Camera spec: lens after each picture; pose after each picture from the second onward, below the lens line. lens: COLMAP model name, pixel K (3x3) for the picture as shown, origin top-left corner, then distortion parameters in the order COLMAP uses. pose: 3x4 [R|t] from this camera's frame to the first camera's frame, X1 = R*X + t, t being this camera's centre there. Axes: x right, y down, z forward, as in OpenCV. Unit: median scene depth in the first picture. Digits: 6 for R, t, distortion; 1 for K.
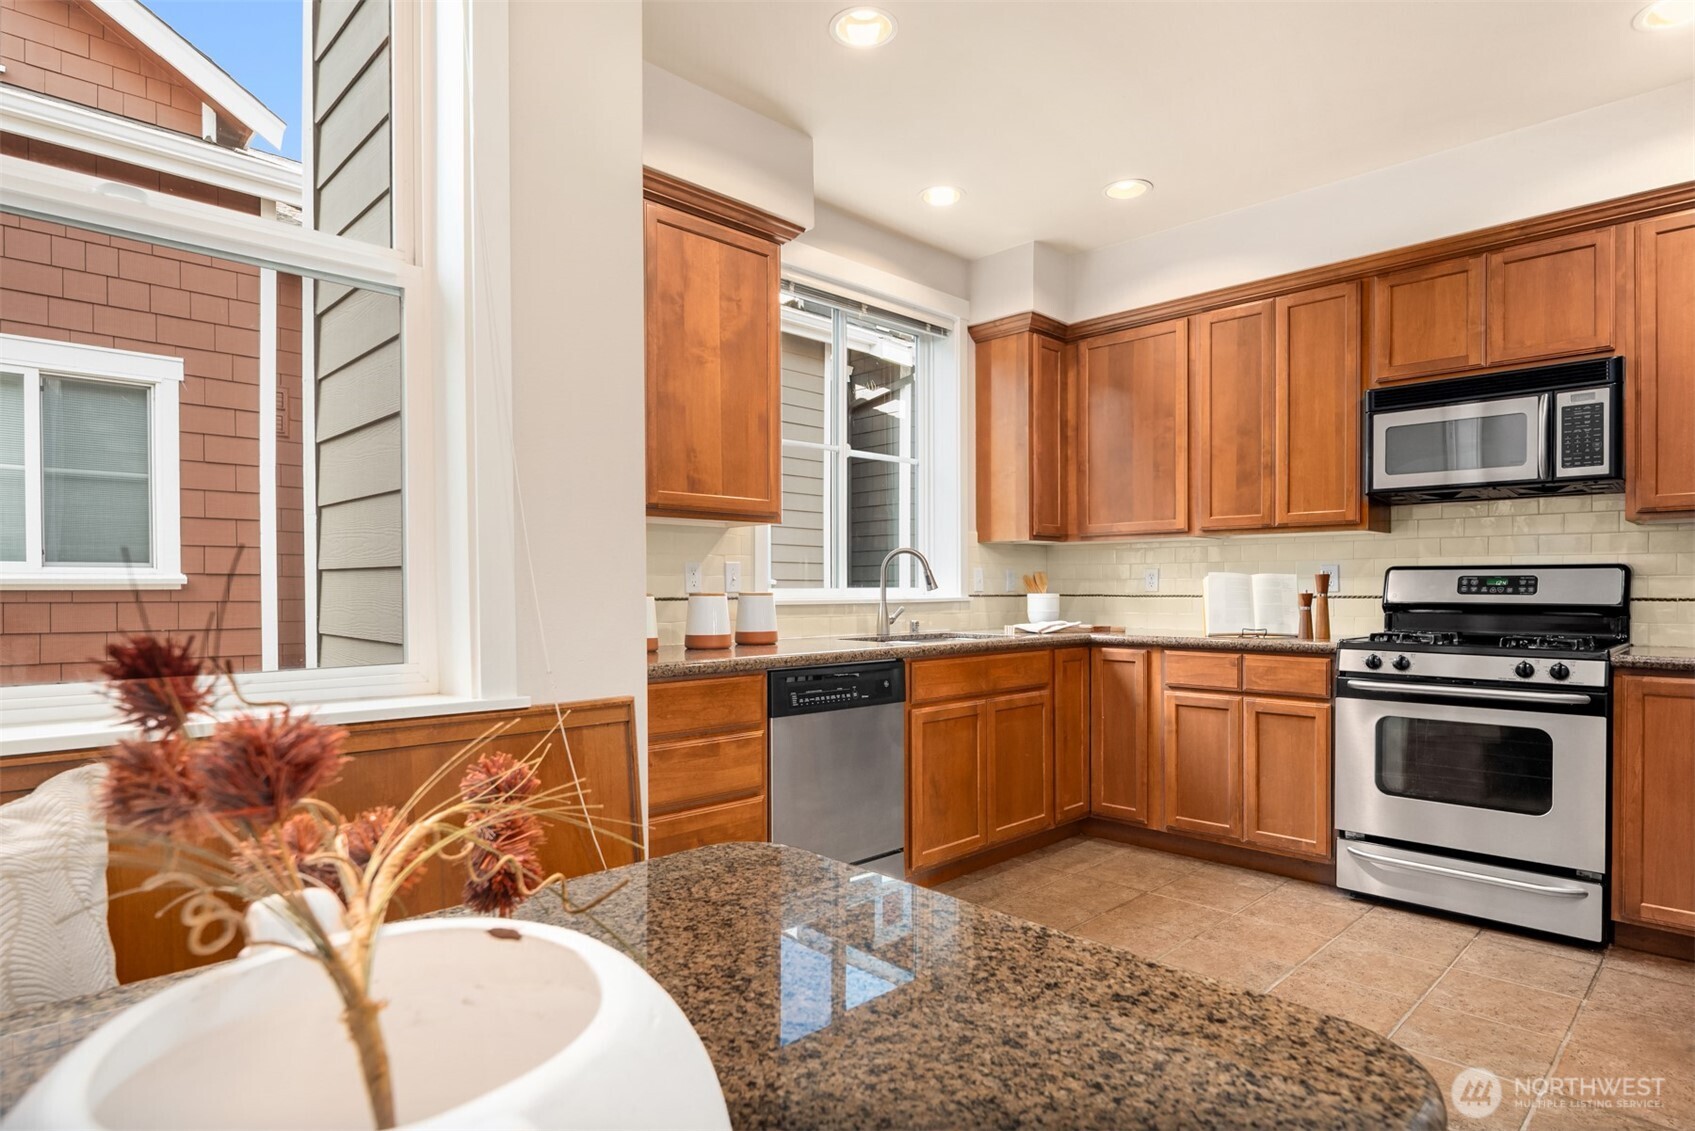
lens RADIAL K [[943.8, 0, 857.2], [0, 943.8, 590.0], [0, 0, 1]] dist [-0.003141, -0.003031]
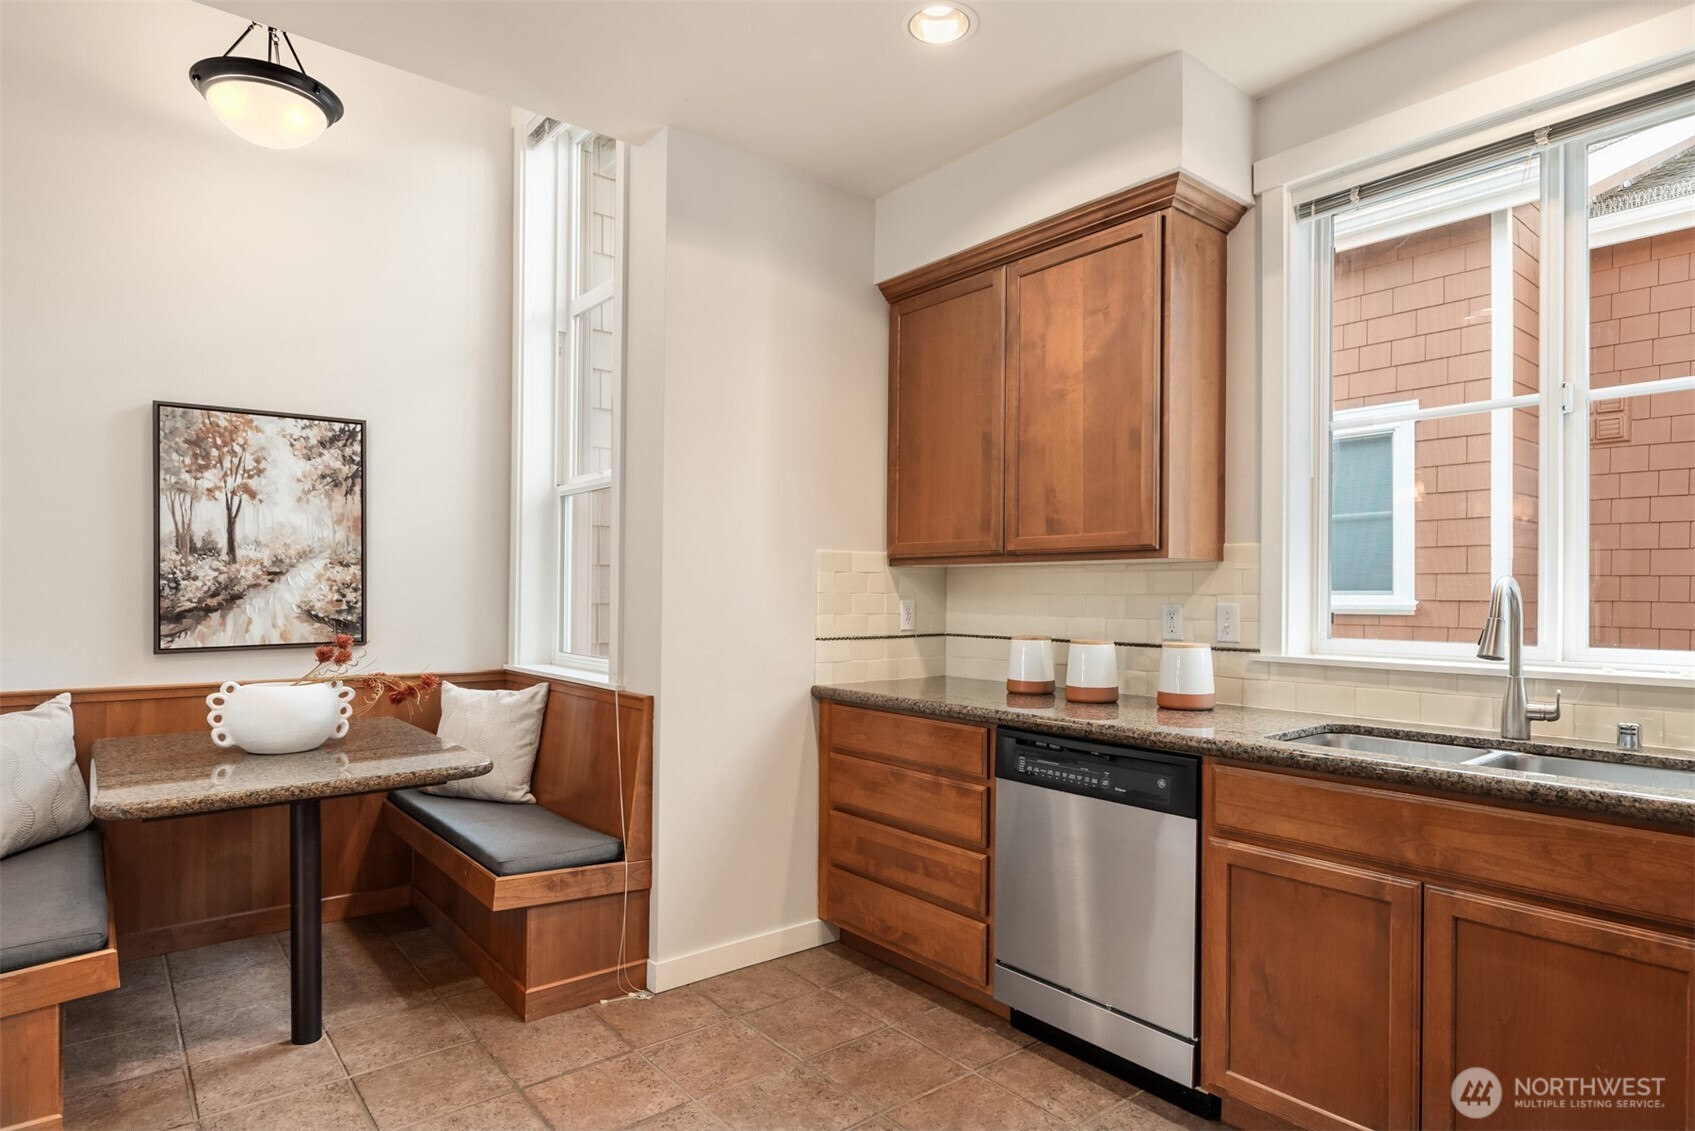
lens RADIAL K [[943.8, 0, 844.0], [0, 943.8, 578.6], [0, 0, 1]] dist [-0.003141, -0.003031]
pose [[-0.118188, -0.013173, -0.992904, 0.686603], [-0.007033, 0.999898, -0.012429, -0.038239], [0.992966, 0.005514, -0.118268, 0.769995]]
